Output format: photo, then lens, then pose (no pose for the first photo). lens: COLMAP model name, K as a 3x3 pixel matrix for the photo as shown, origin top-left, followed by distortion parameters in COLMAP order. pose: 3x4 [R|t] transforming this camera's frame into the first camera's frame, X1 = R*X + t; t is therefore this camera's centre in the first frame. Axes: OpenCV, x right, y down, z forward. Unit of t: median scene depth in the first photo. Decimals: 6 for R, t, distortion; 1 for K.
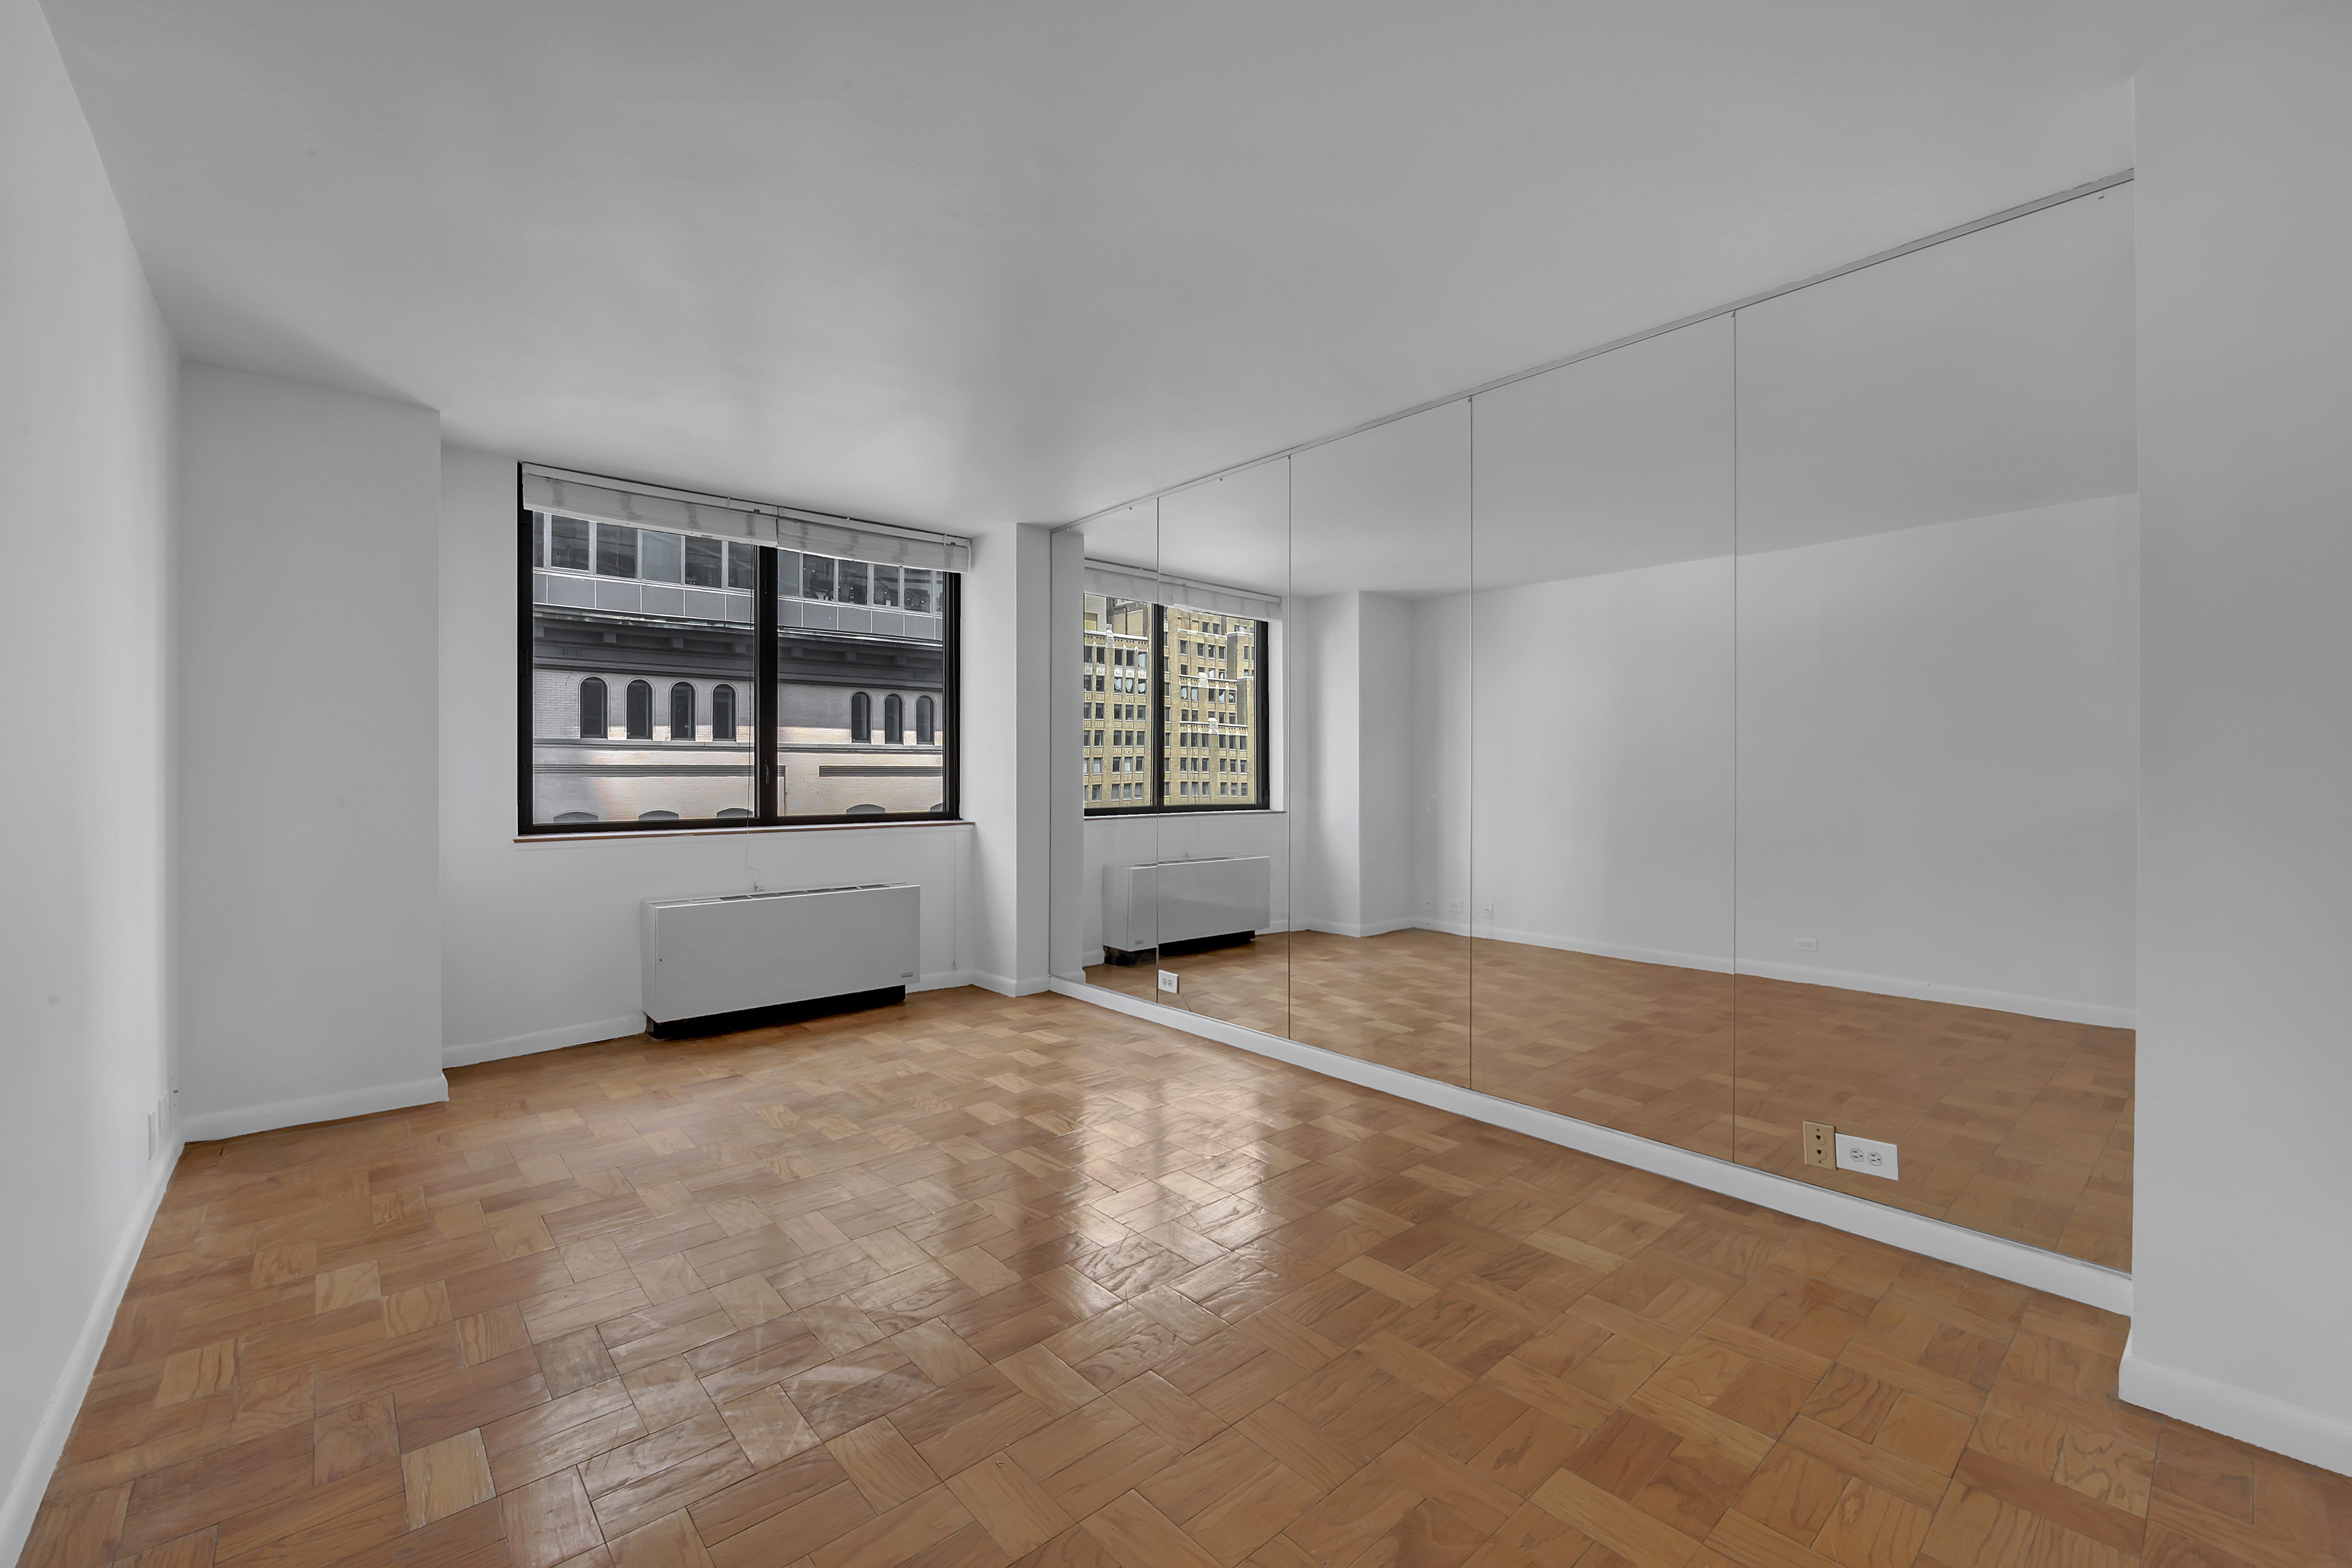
lens RADIAL K [[952.9, 0, 1178.3], [0, 952.9, 770.4], [0, 0, 1]] dist [-0.009030, 0.001306]
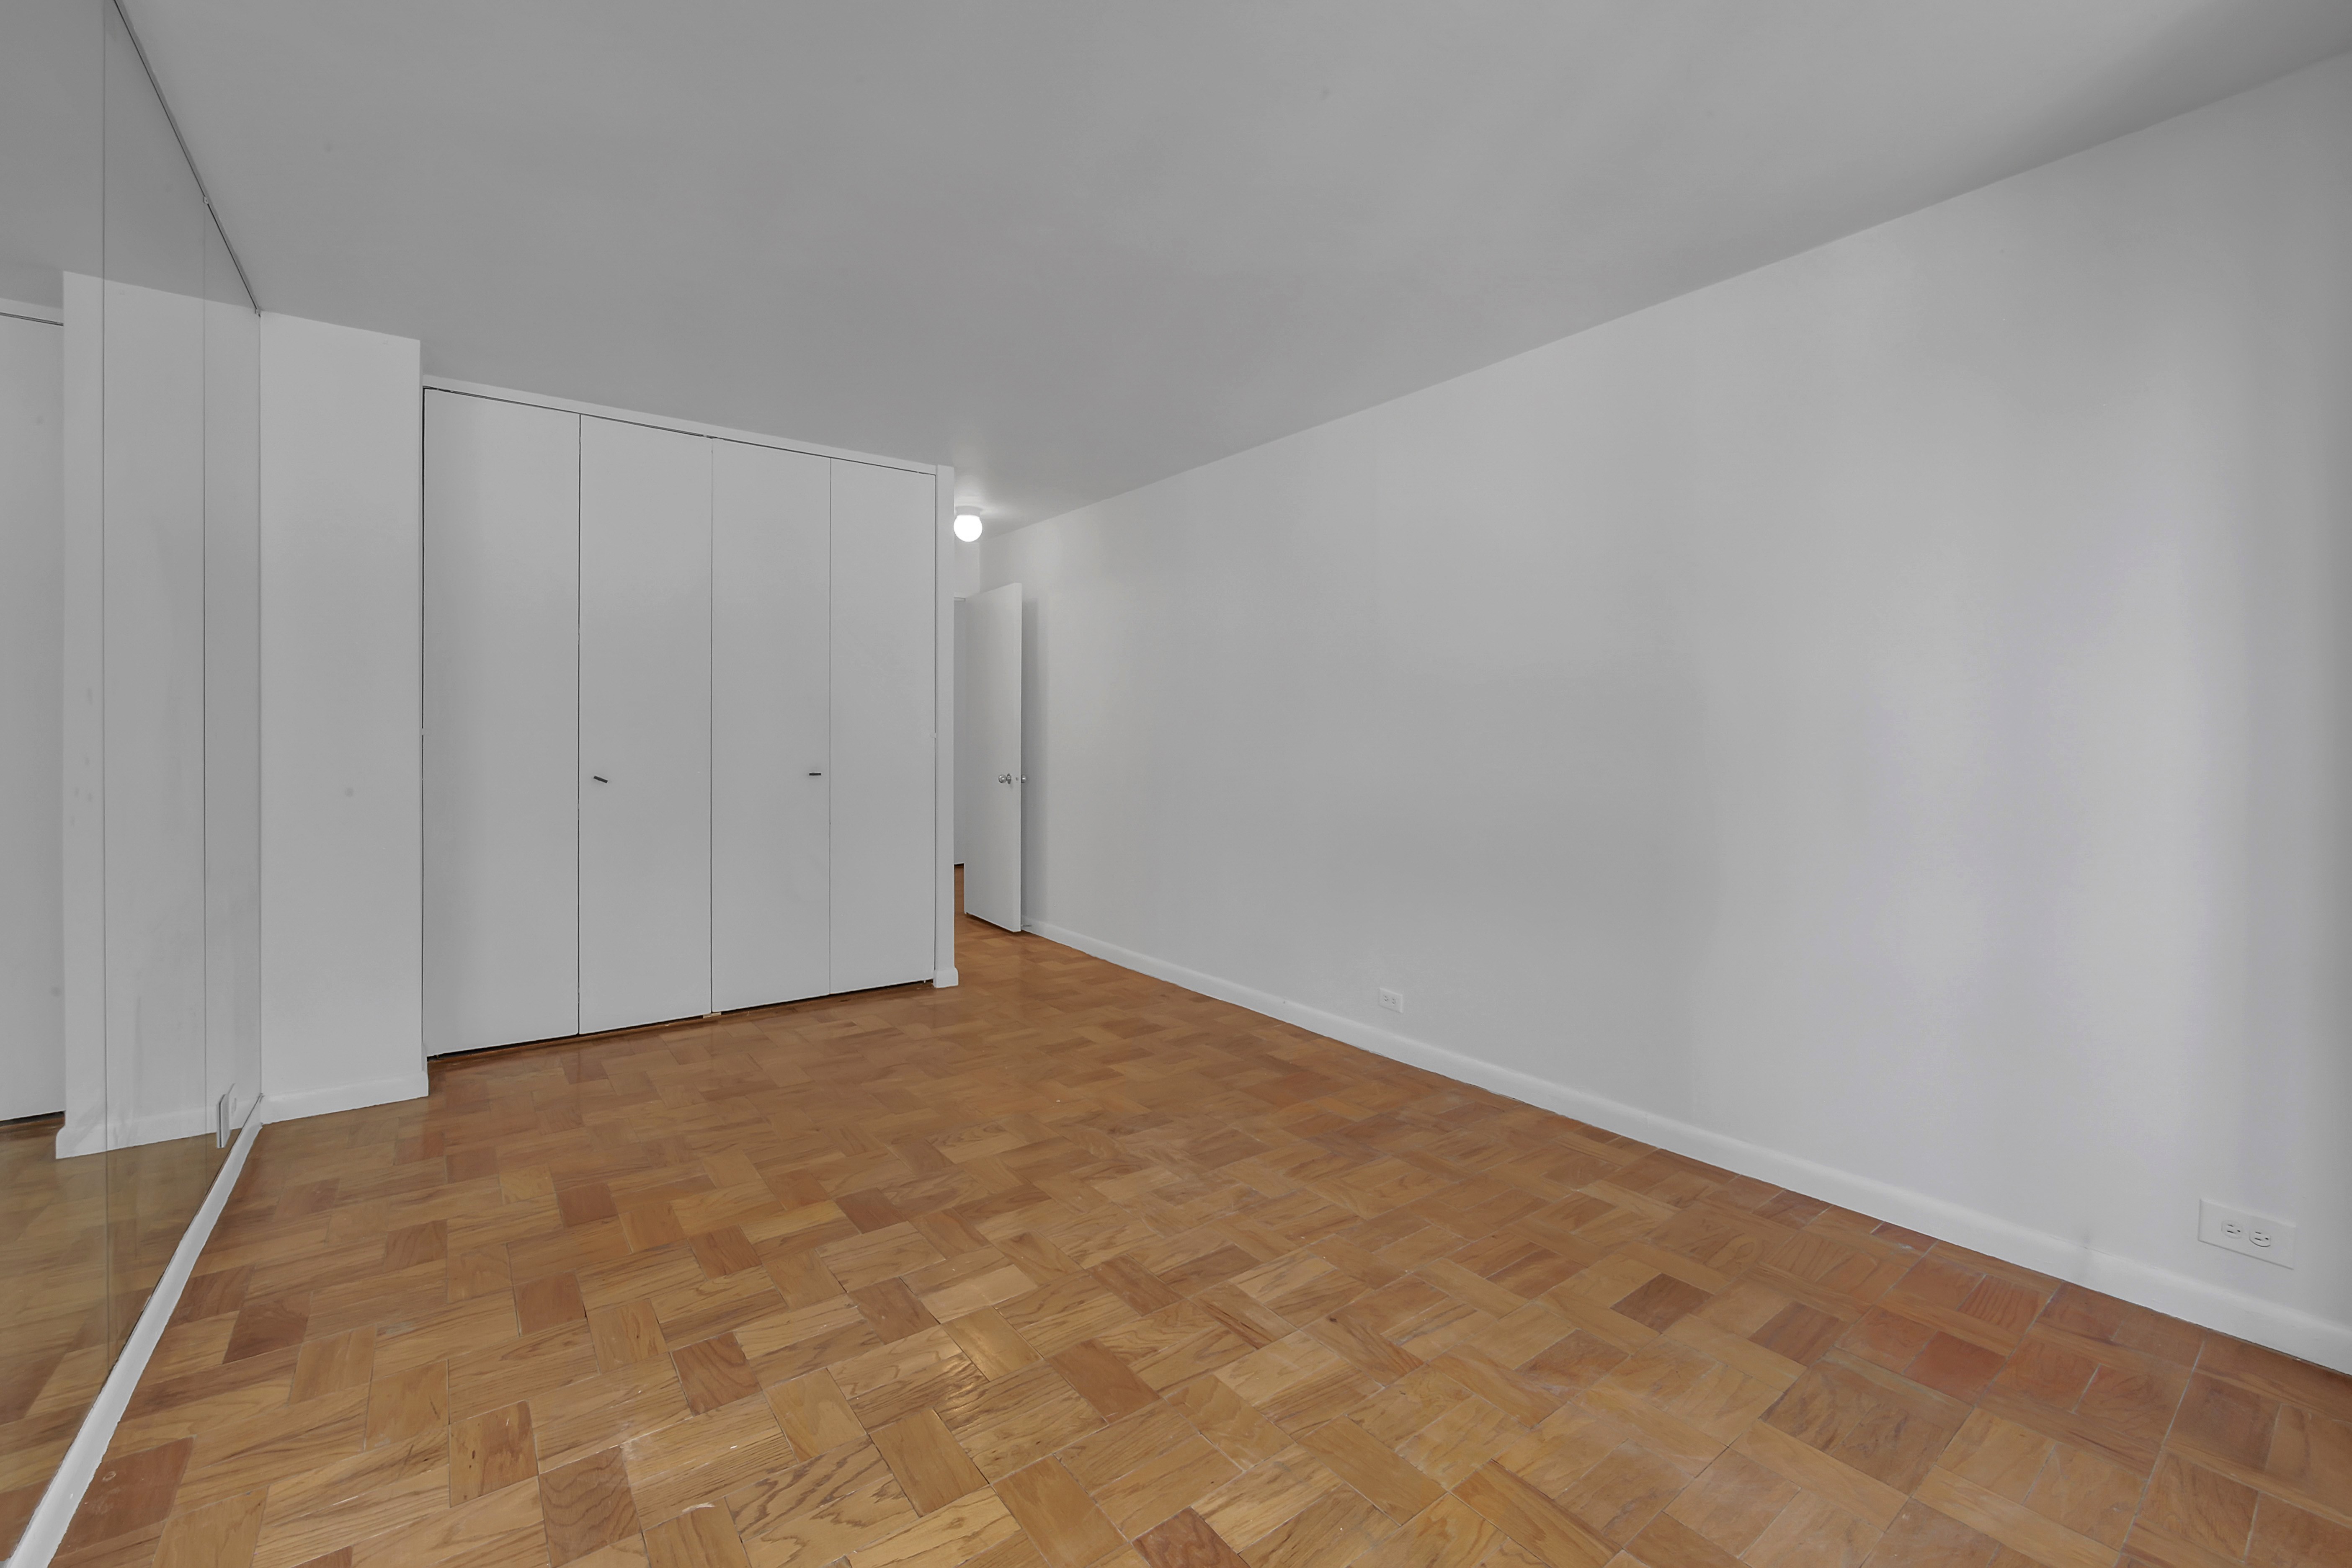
lens RADIAL K [[952.9, 0, 1178.3], [0, 952.9, 770.4], [0, 0, 1]] dist [-0.009030, 0.001306]
pose [[-0.996634, -0.004753, 0.081847, -0.434533], [-0.002772, 0.999701, 0.024312, 0.011188], [-0.081938, 0.024003, -0.996348, 2.127468]]
